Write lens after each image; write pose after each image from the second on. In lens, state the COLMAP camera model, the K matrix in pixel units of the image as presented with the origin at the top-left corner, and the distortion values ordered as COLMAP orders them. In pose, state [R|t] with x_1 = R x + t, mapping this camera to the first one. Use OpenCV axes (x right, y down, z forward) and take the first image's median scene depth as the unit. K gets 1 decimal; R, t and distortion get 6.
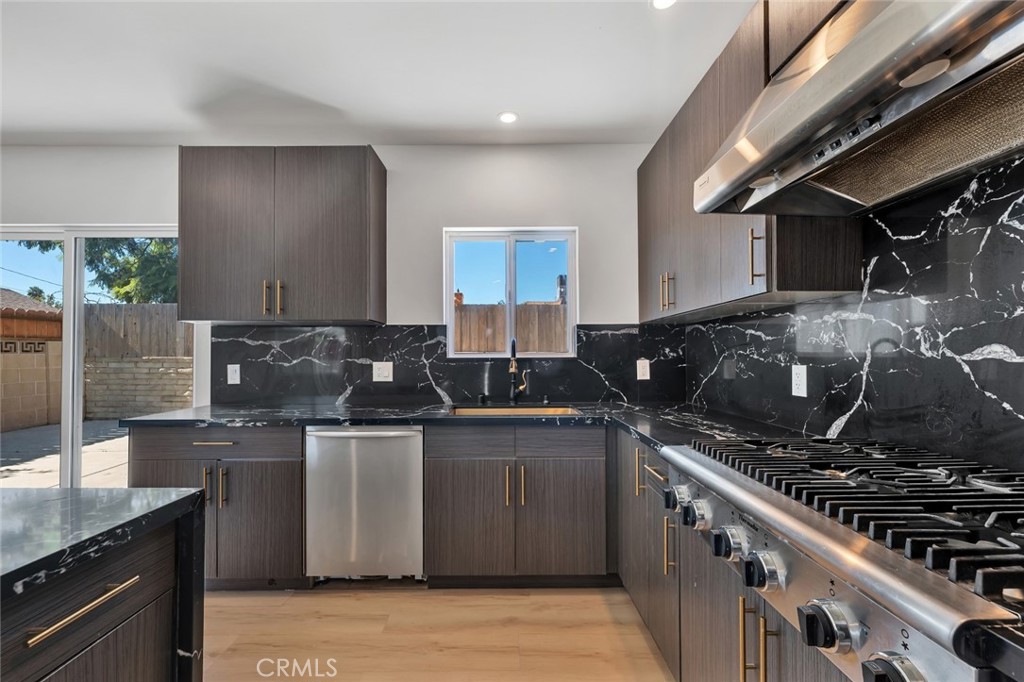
lens RADIAL K [[430.7, 0, 511.8], [0, 430.7, 353.4], [0, 0, 1]] dist [0.001087, 0.000275]
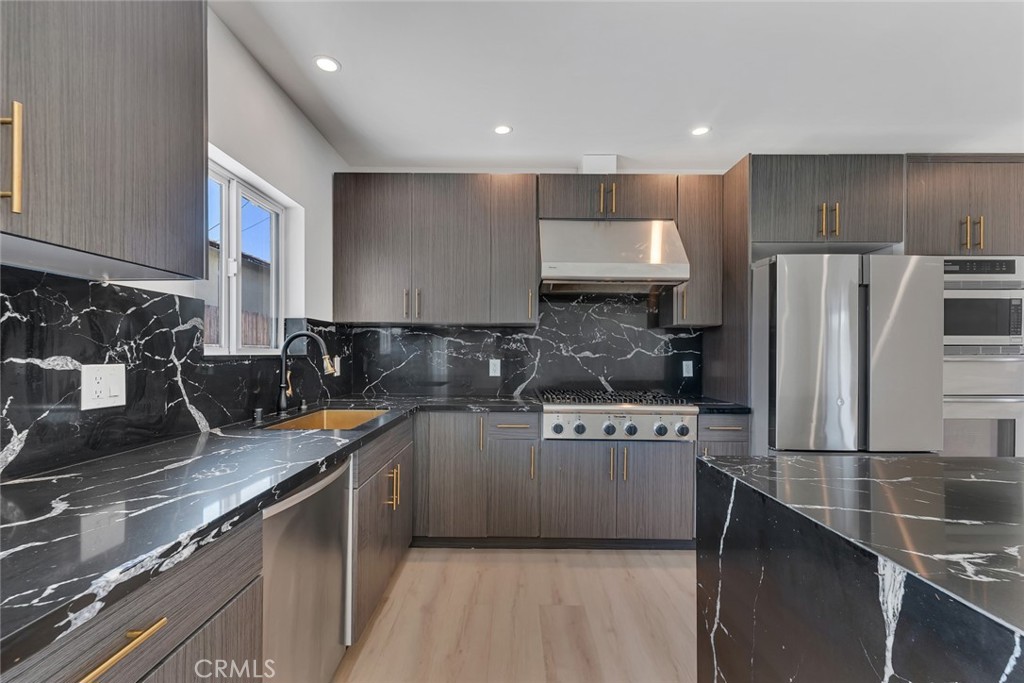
lens RADIAL K [[430.7, 0, 511.8], [0, 430.7, 353.9], [0, 0, 1]] dist [0.001087, 0.000275]
pose [[0.008589, 0.003443, 0.999957, -0.974633], [-0.012243, 0.999919, -0.003337, 0.006907], [-0.999888, -0.012214, 0.008630, 0.743096]]
